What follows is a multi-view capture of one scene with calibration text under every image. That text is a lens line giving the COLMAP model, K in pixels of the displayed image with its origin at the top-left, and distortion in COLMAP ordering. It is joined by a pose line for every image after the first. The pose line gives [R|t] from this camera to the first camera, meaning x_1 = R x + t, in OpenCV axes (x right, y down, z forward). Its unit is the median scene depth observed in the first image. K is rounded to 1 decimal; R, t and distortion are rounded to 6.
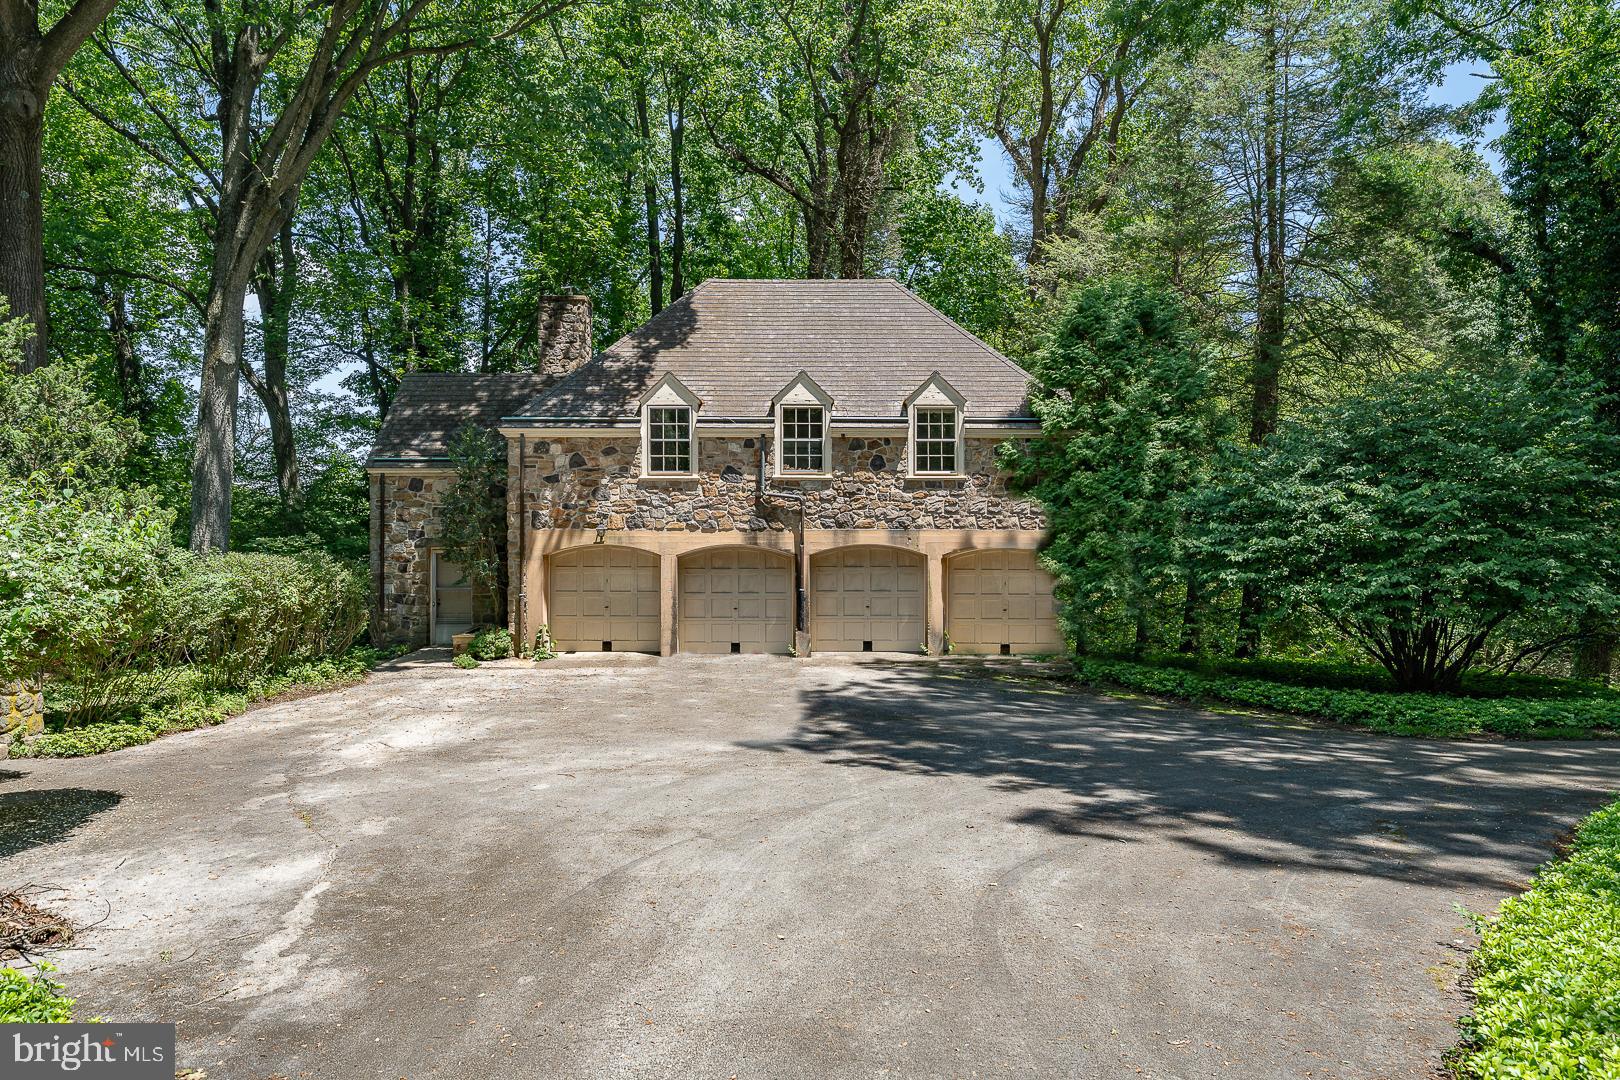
lens RADIAL K [[1062.8, 0, 803.5], [0, 1062.8, 540.3], [0, 0, 1]] dist [0.009484, 0.000594]
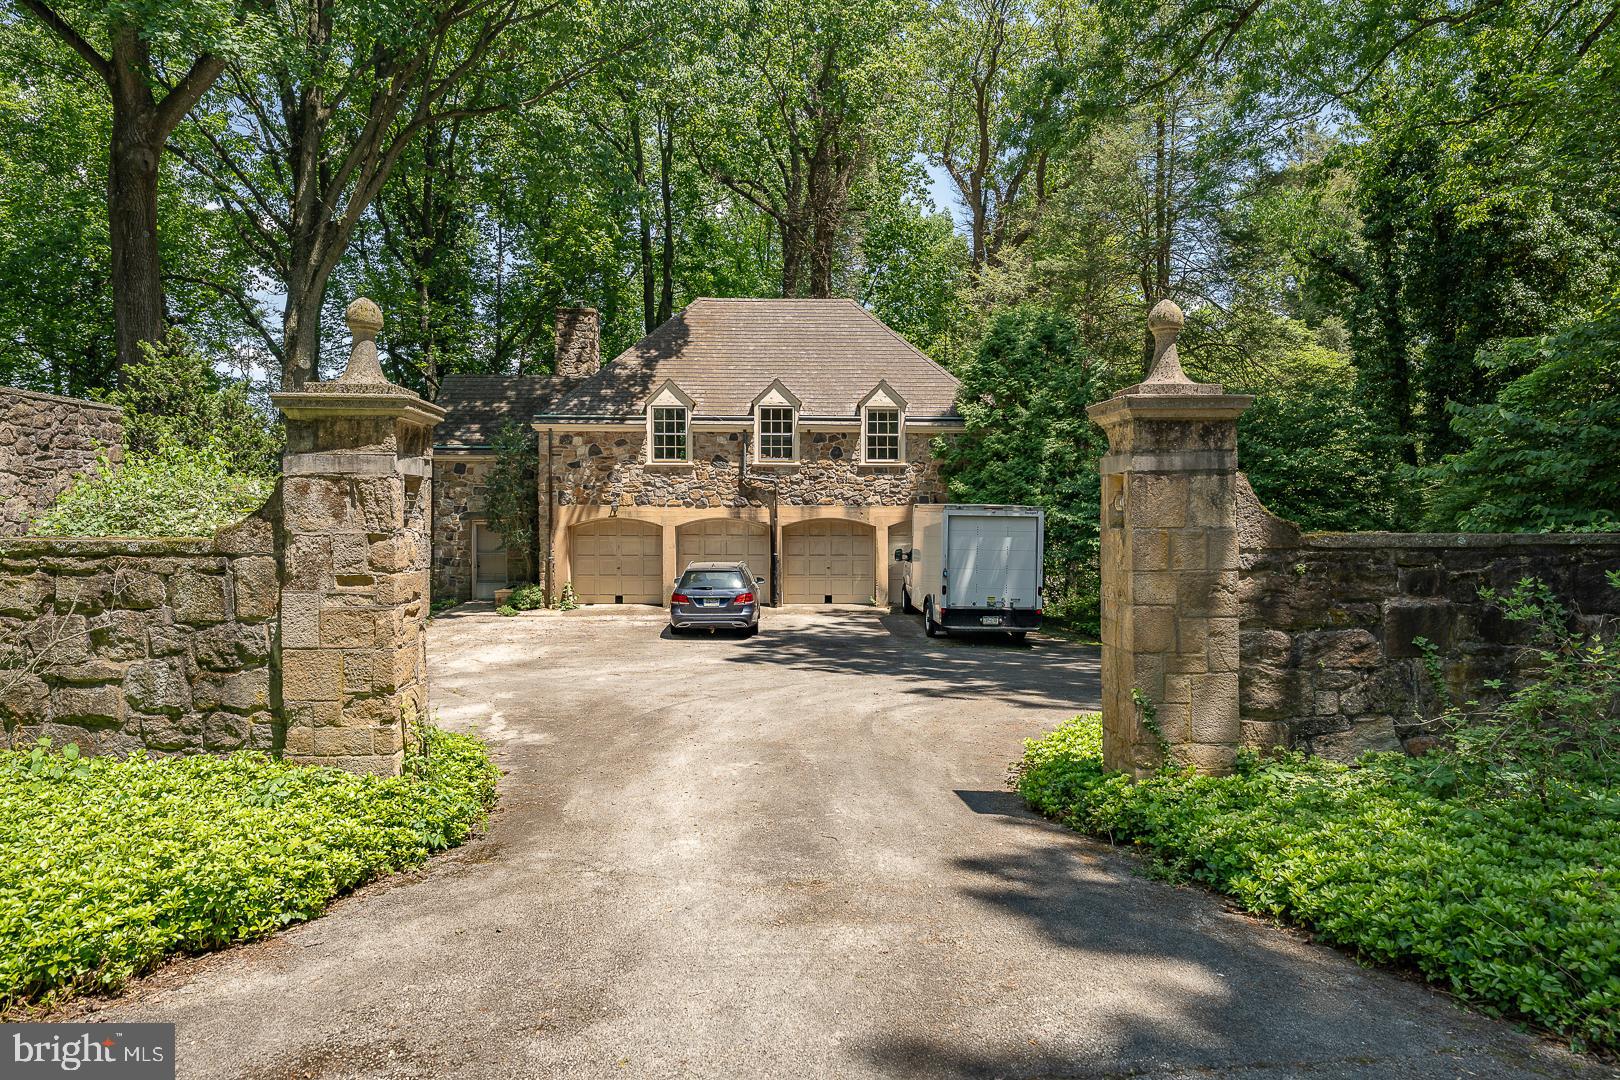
lens RADIAL K [[1062.8, 0, 826.2], [0, 1062.8, 533.3], [0, 0, 1]] dist [0.009484, 0.000594]
pose [[0.999109, 0.000821, 0.042199, 0.004960], [-0.001682, 0.999791, 0.020363, -0.003568], [-0.042173, -0.020416, 0.998902, -0.246406]]
